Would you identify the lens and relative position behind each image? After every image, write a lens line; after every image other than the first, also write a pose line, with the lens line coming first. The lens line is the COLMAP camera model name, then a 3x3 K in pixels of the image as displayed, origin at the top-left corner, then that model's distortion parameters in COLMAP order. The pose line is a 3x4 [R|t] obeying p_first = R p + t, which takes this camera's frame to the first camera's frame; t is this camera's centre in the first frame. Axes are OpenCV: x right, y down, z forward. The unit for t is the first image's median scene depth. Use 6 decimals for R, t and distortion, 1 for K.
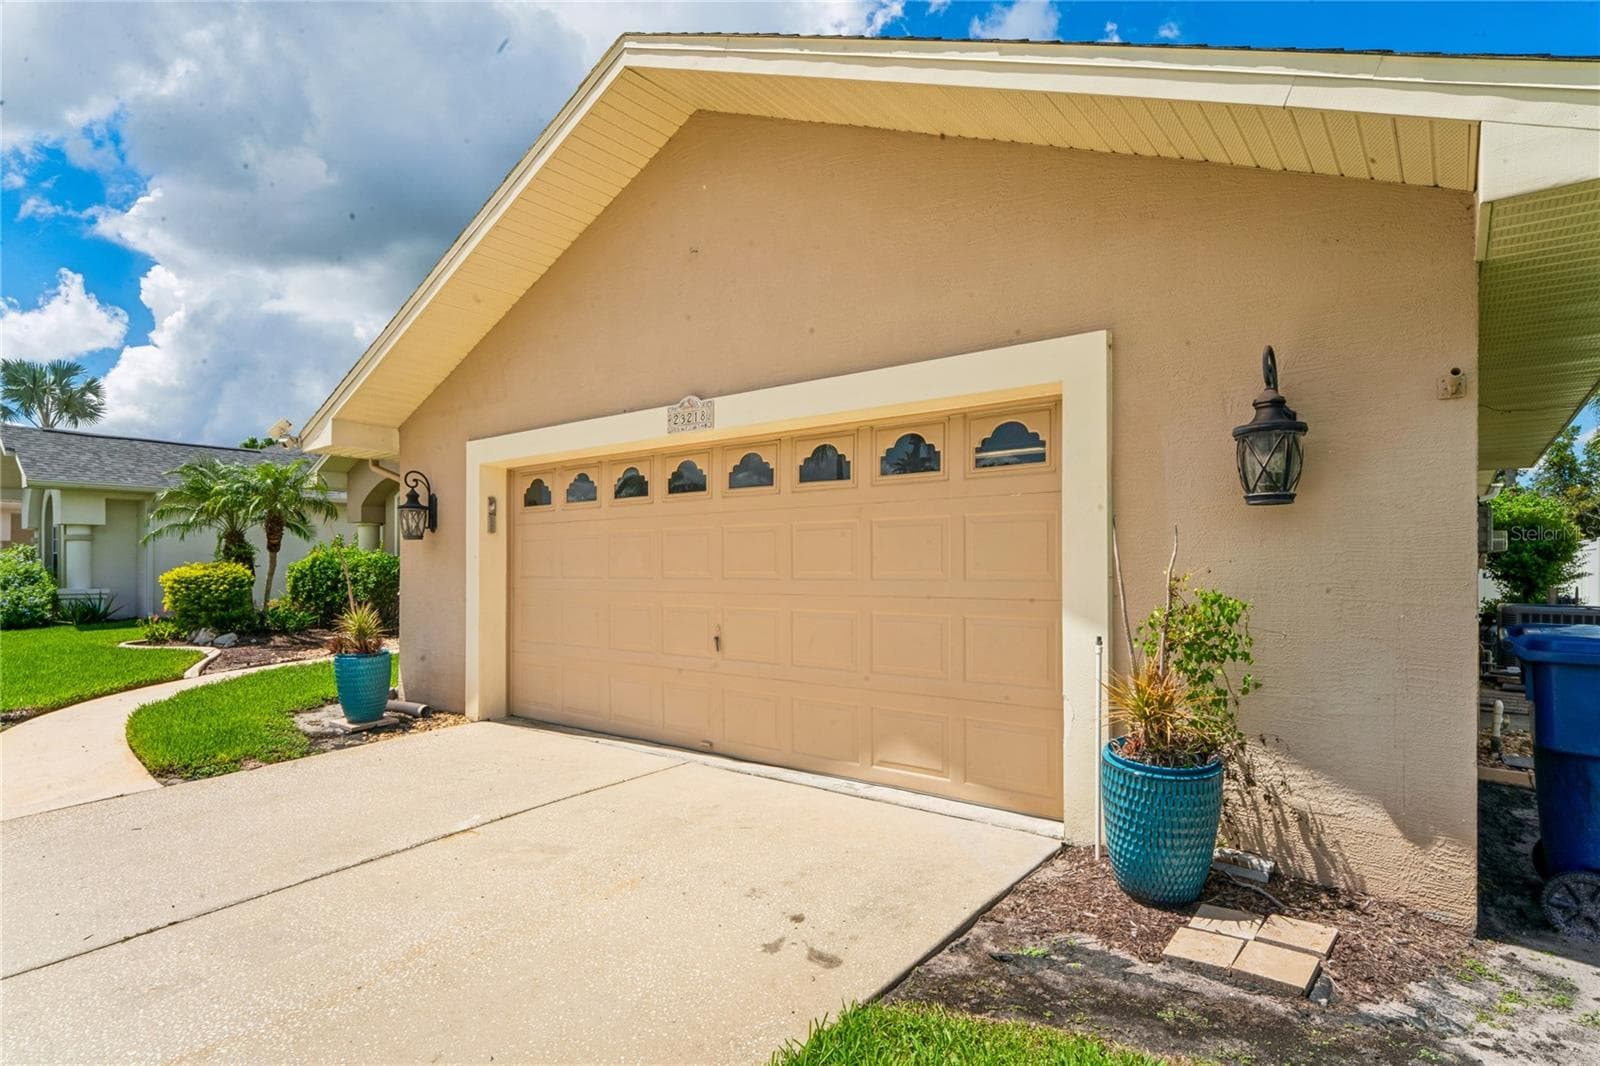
lens RADIAL K [[822.3, 0, 799.2], [0, 822.3, 535.1], [0, 0, 1]] dist [0.004973, -0.000826]
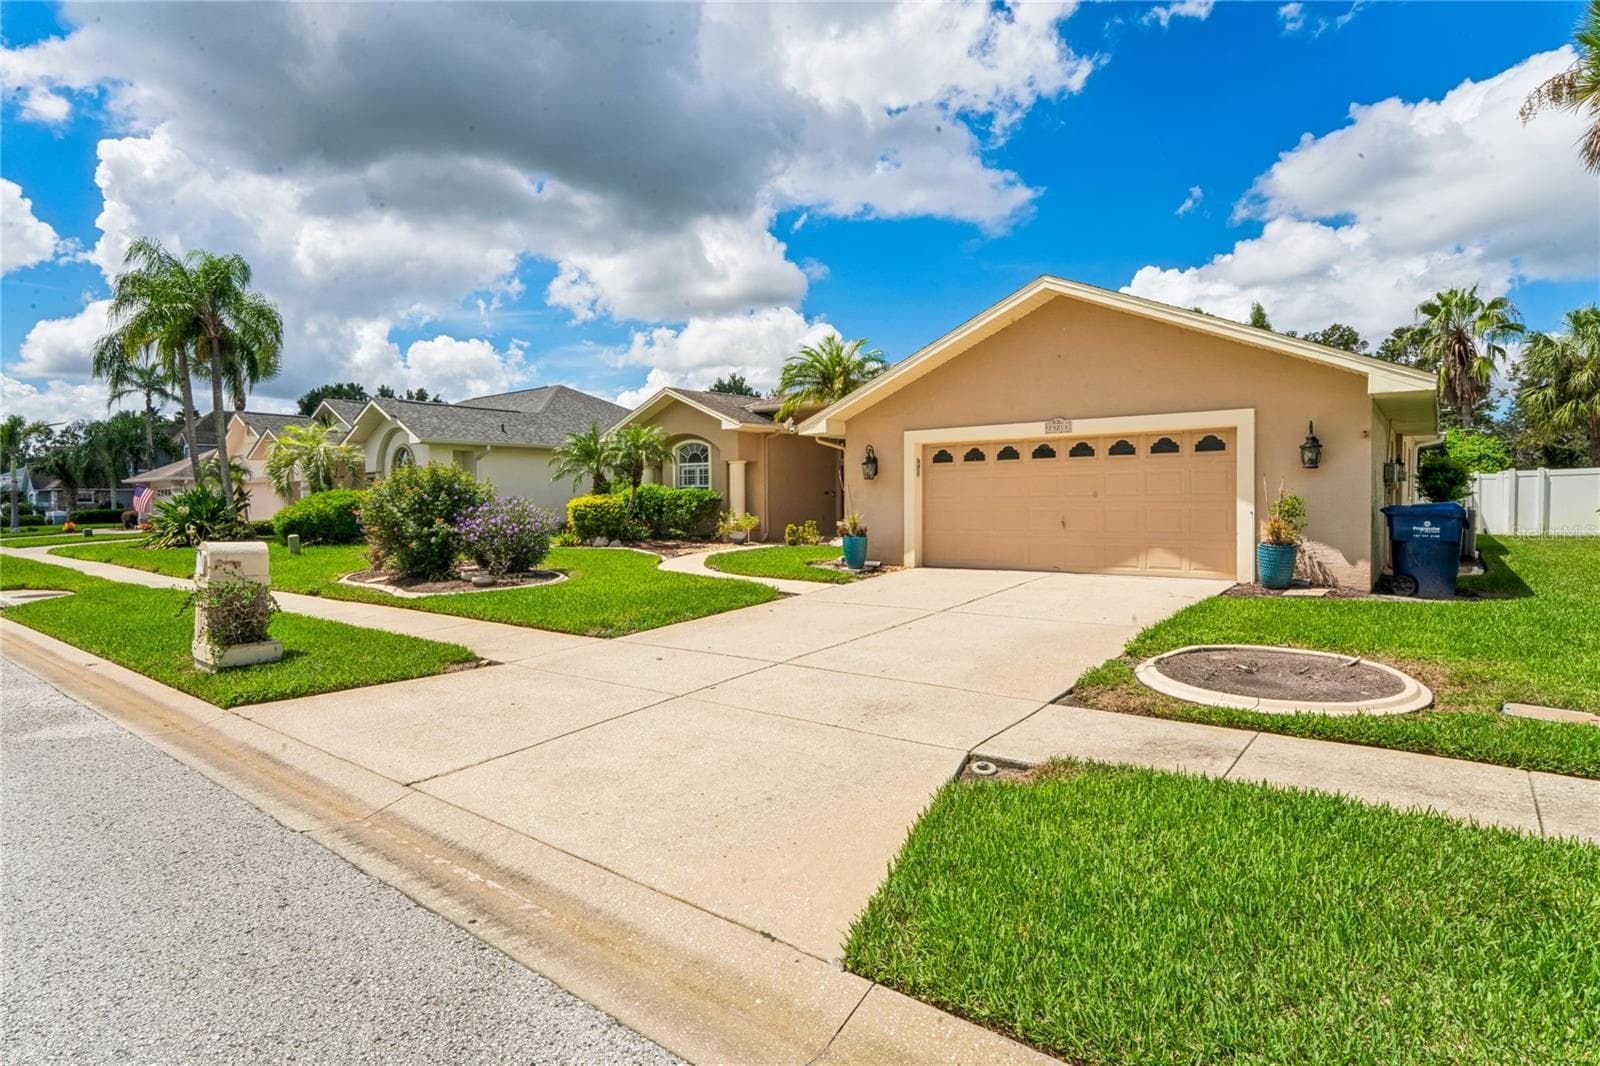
lens RADIAL K [[822.3, 0, 810.4], [0, 822.3, 490.4], [0, 0, 1]] dist [0.004973, -0.000826]
pose [[0.999511, -0.010091, 0.029586, -0.907791], [0.009227, 0.999532, 0.029179, -0.037874], [-0.029867, -0.028892, 0.999136, -1.327964]]
